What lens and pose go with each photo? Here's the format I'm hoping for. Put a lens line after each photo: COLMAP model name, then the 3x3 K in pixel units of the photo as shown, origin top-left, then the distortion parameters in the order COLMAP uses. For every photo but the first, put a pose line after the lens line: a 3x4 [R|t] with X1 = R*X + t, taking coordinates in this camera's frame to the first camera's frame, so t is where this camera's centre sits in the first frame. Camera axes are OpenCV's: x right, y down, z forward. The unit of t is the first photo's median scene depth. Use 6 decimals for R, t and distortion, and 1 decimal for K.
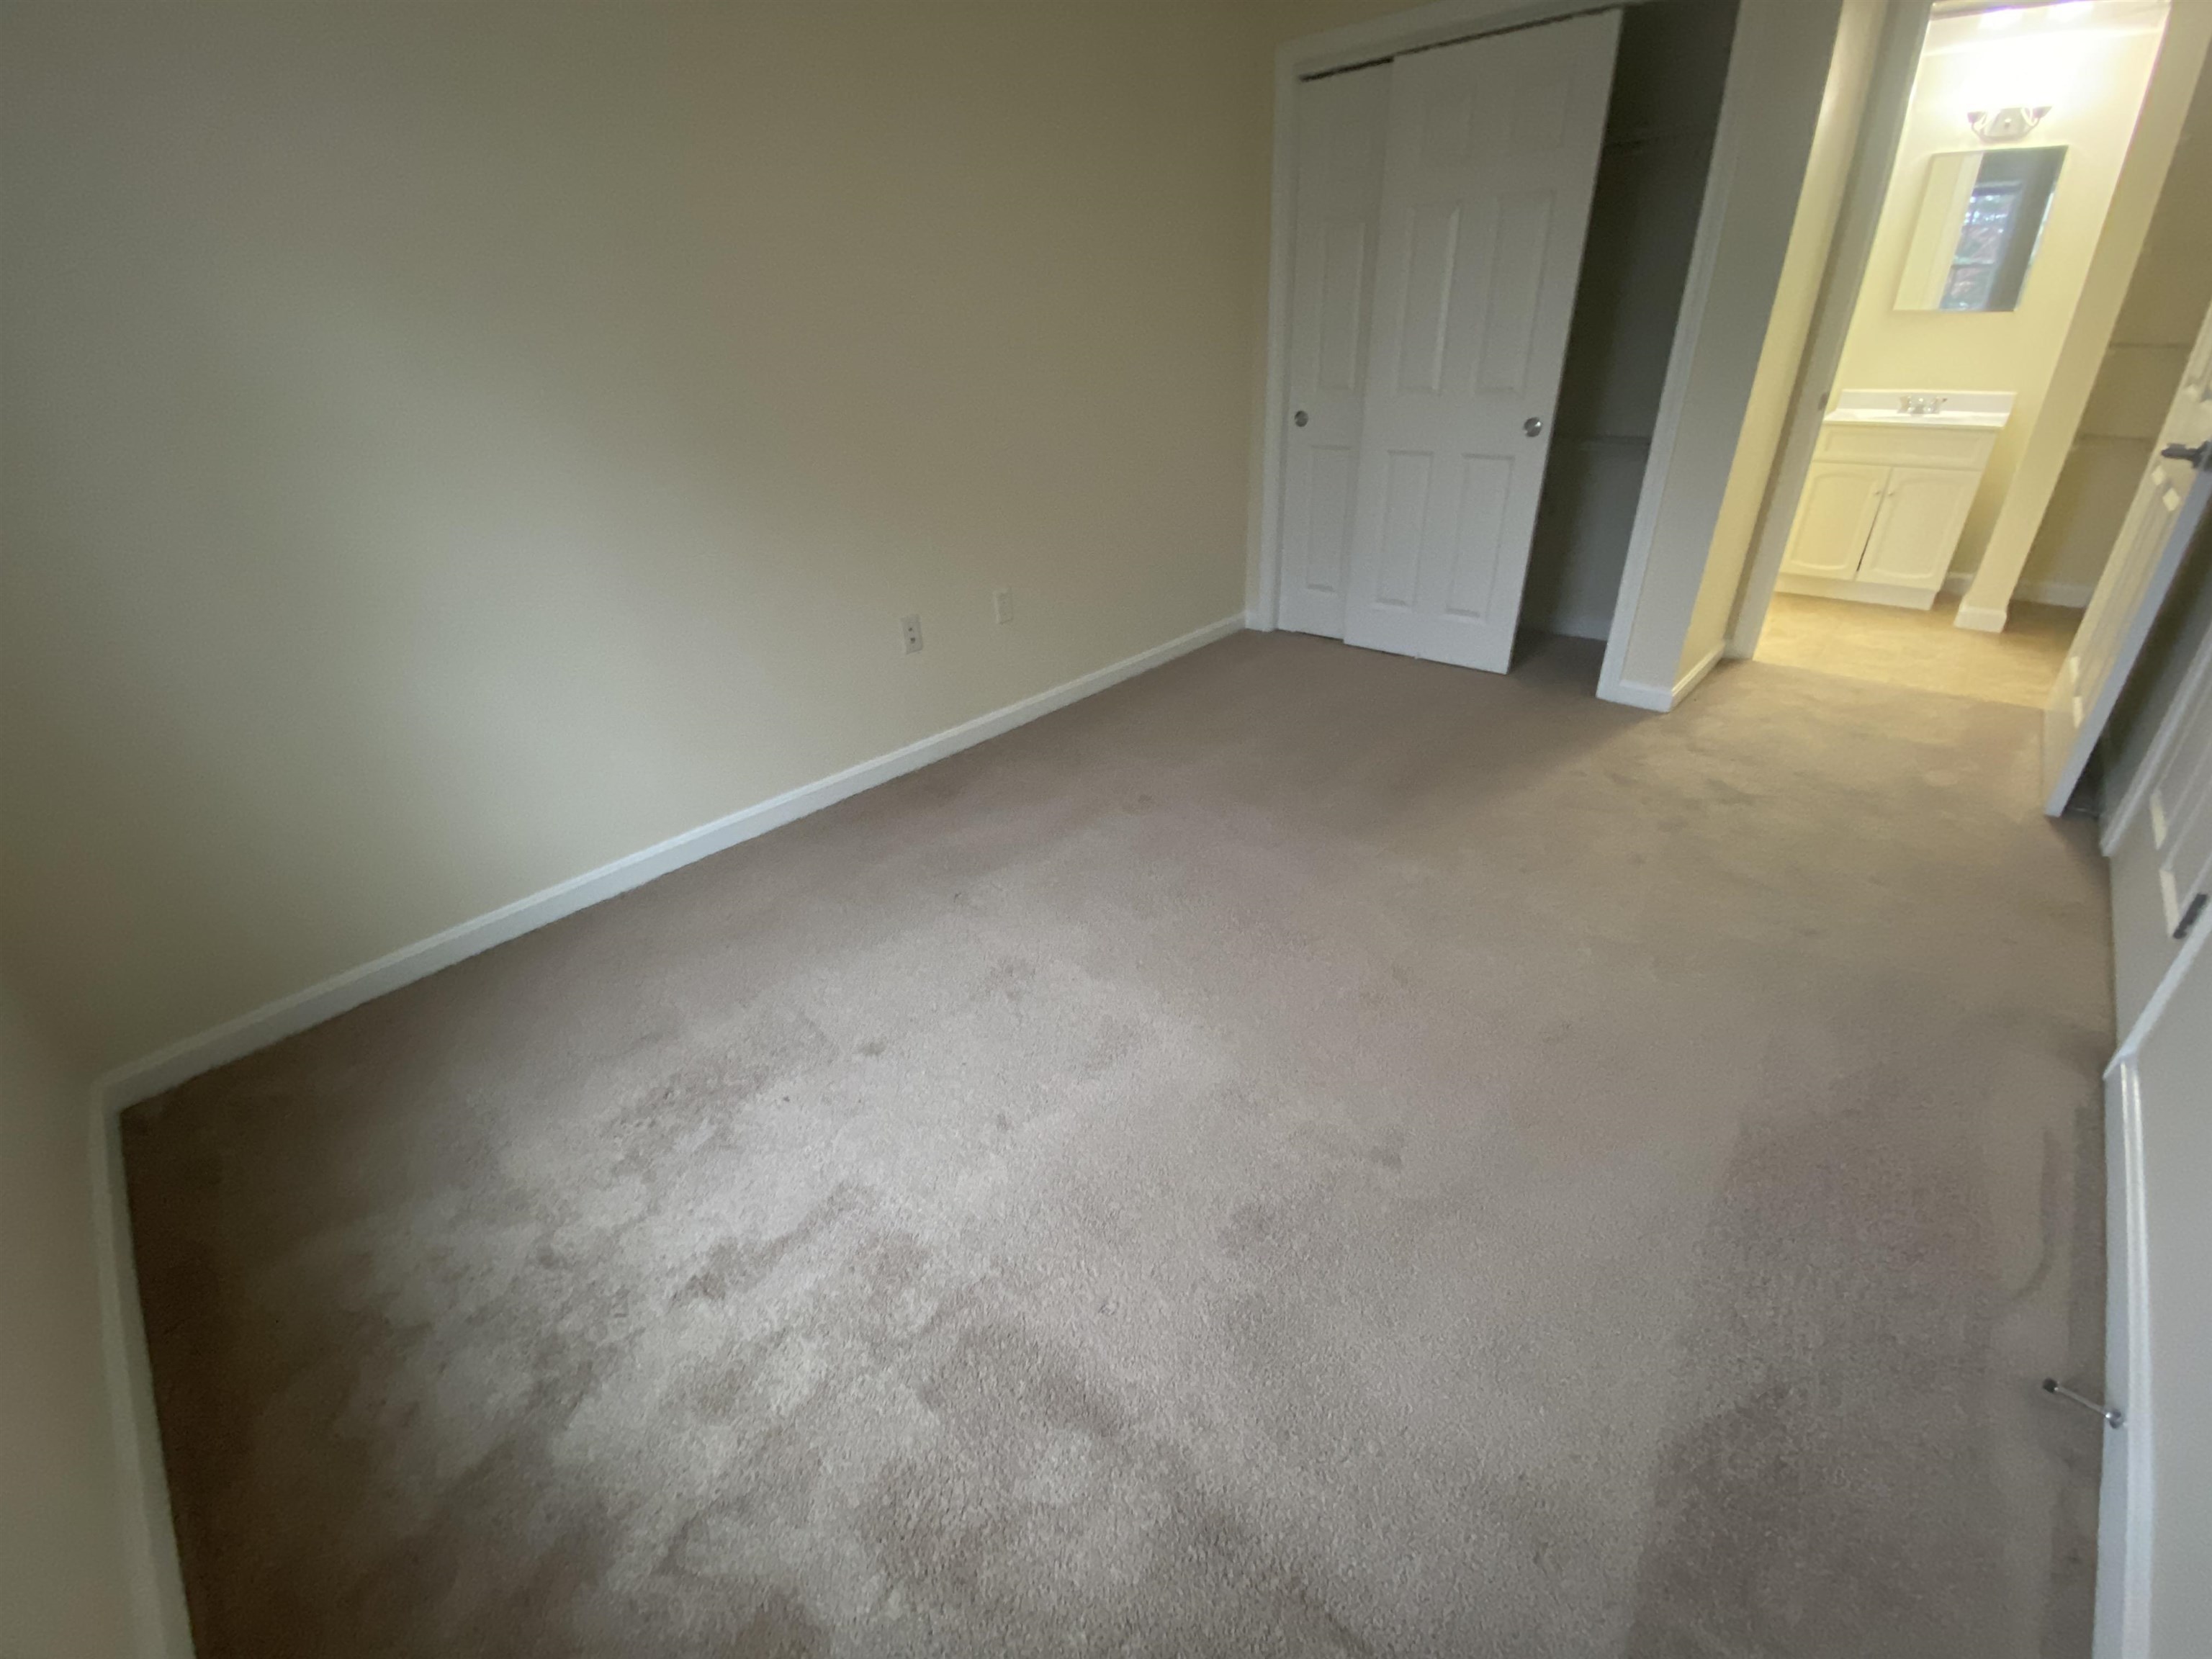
lens RADIAL K [[889.7, 0, 1106.0], [0, 889.7, 829.5], [0, 0, 1]] dist [0.014691, -0.017765]
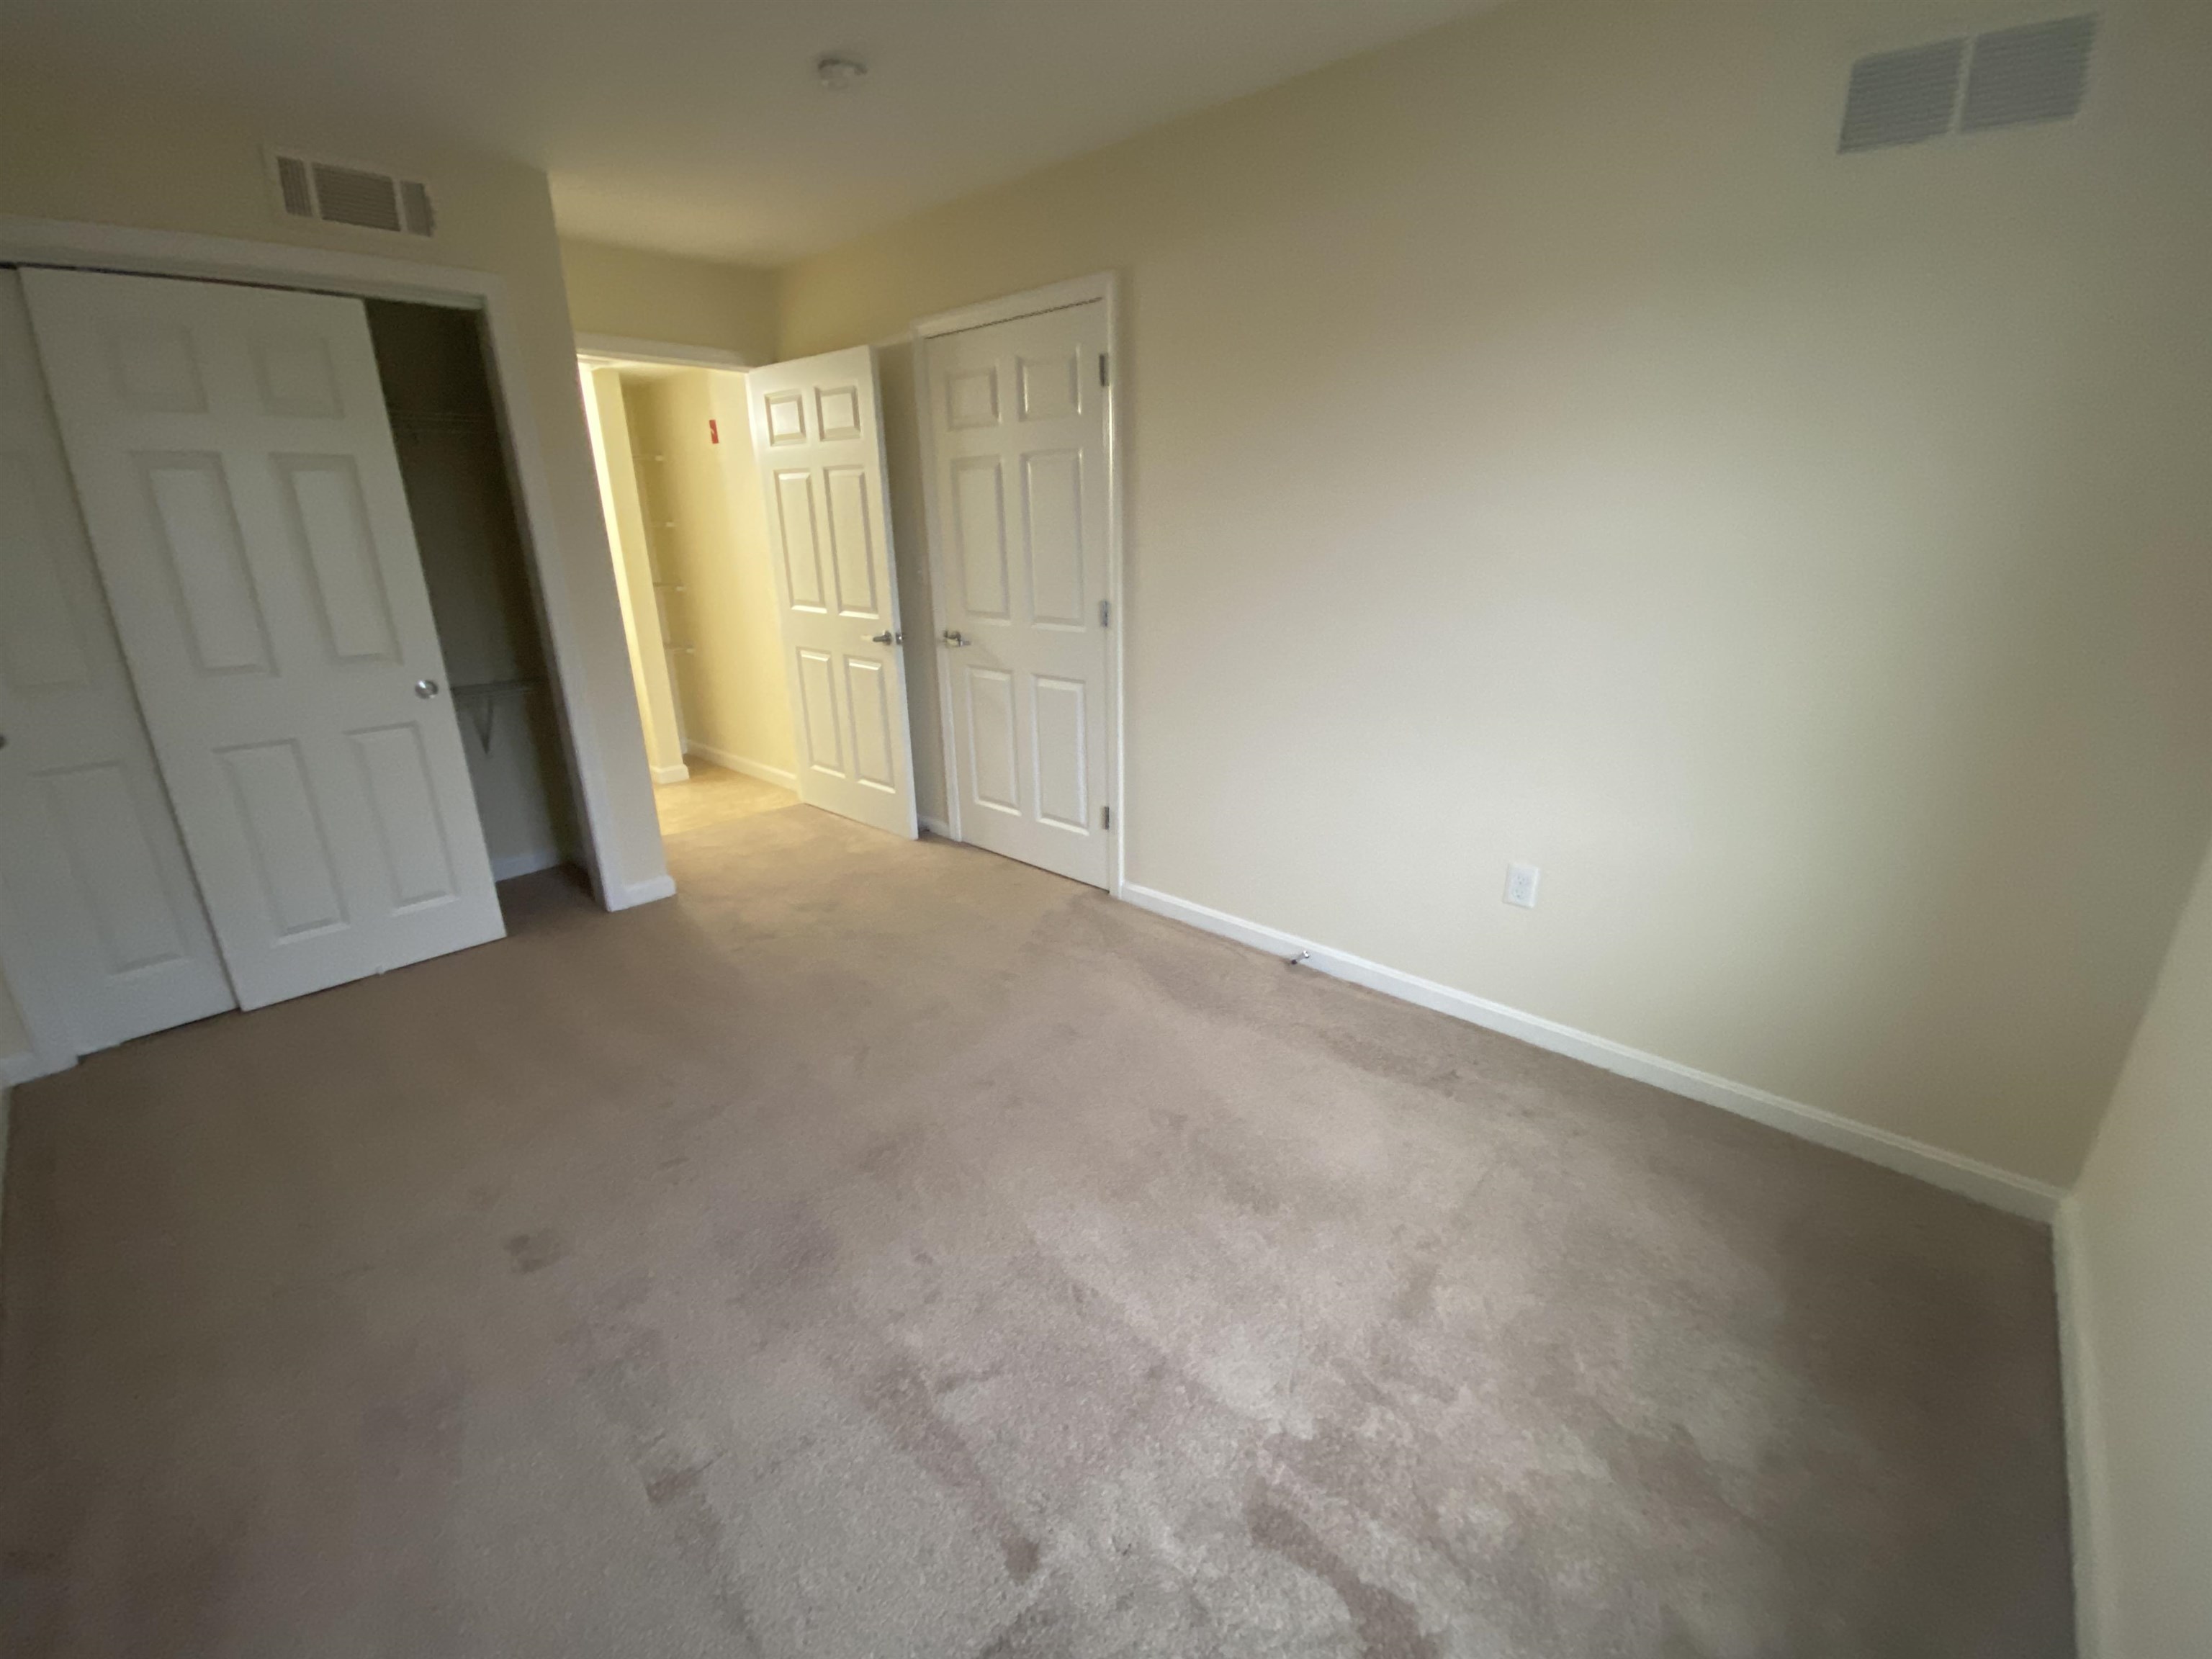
lens RADIAL K [[889.7, 0, 1106.0], [0, 889.7, 829.5], [0, 0, 1]] dist [0.014691, -0.017765]
pose [[-0.023774, -0.273292, 0.961637, -0.434991], [0.494554, 0.832749, 0.248889, -0.203041], [-0.868822, 0.481499, 0.115360, 0.340445]]
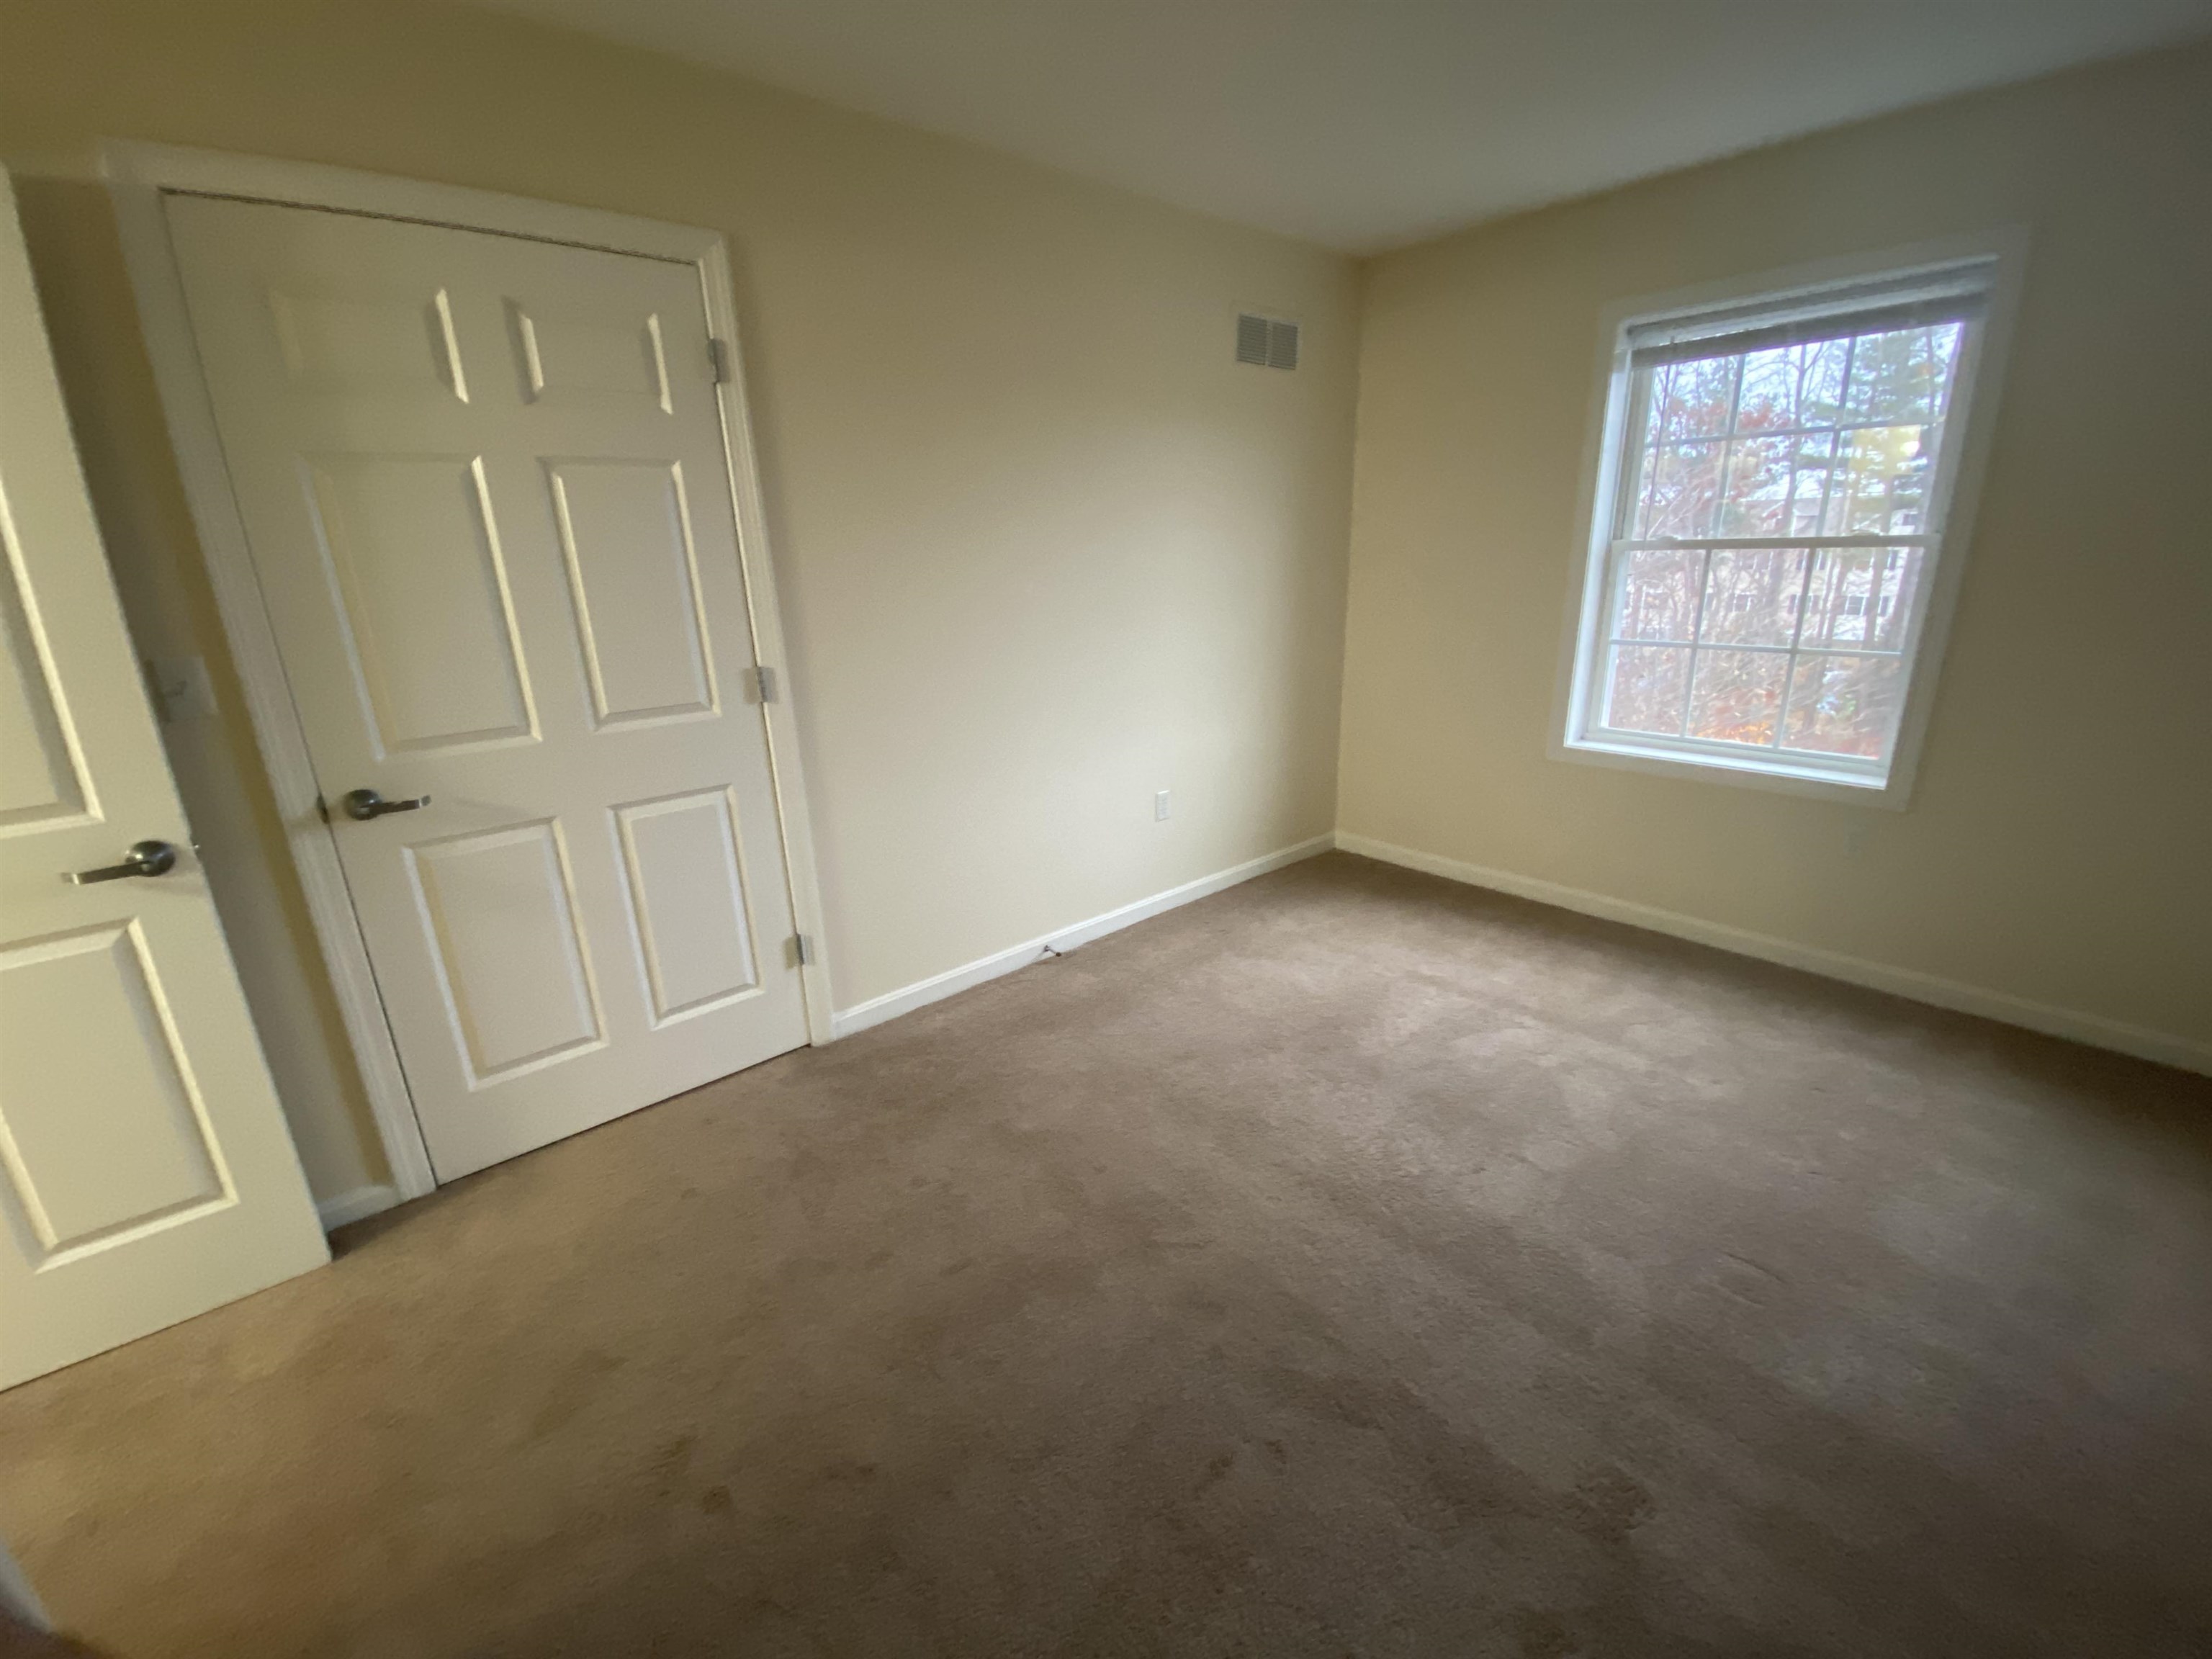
lens RADIAL K [[889.7, 0, 1106.0], [0, 889.7, 829.5], [0, 0, 1]] dist [0.014691, -0.017765]
pose [[-0.991028, 0.063749, 0.117470, 0.196989], [0.128661, 0.693003, 0.709361, -0.548962], [-0.036186, 0.718111, -0.694987, 0.909313]]
